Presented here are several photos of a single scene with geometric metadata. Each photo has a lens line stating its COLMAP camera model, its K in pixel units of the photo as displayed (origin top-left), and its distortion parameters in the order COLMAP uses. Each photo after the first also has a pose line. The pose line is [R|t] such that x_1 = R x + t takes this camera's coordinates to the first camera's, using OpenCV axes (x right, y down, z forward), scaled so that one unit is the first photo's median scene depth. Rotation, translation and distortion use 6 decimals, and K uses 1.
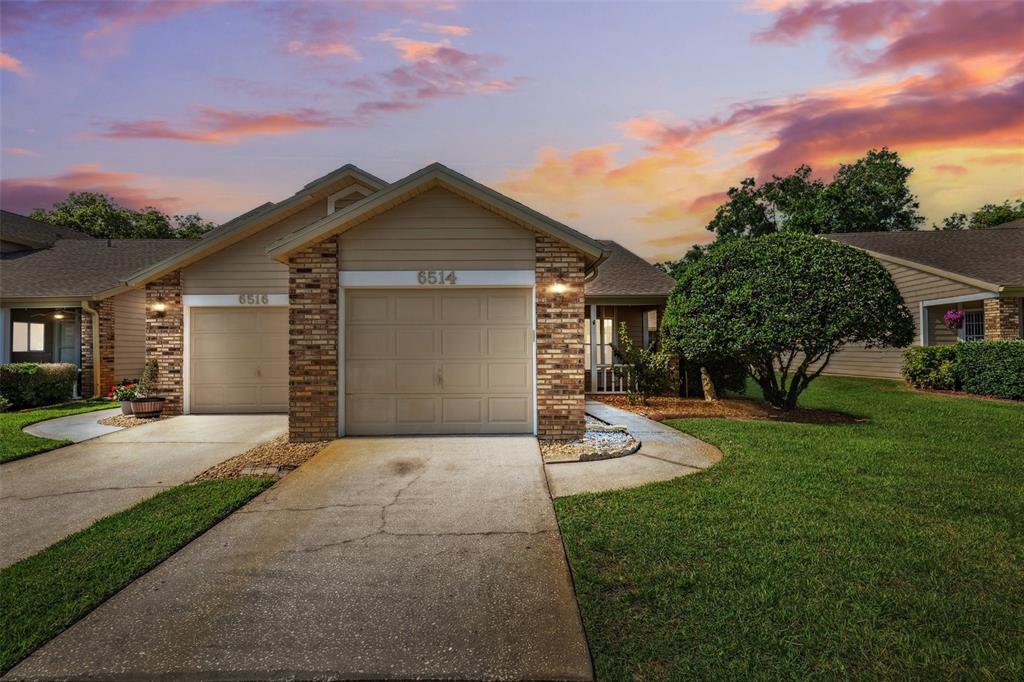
lens RADIAL K [[451.3, 0, 512.2], [0, 451.3, 343.7], [0, 0, 1]] dist [-0.006138, 0.000687]
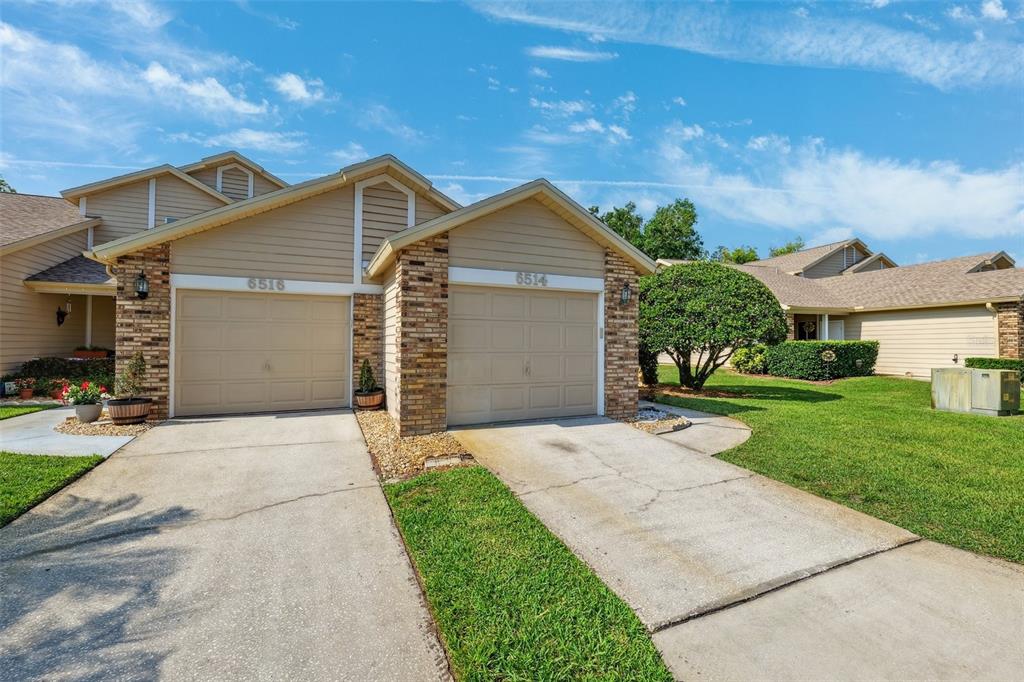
lens RADIAL K [[427.9, 0, 516.9], [0, 427.9, 336.6], [0, 0, 1]] dist [-0.012148, 0.001467]
pose [[0.917950, 0.017590, 0.396306, -0.622903], [-0.016367, 0.999845, -0.006466, 0.002938], [-0.396359, -0.000551, 0.918096, 0.040637]]
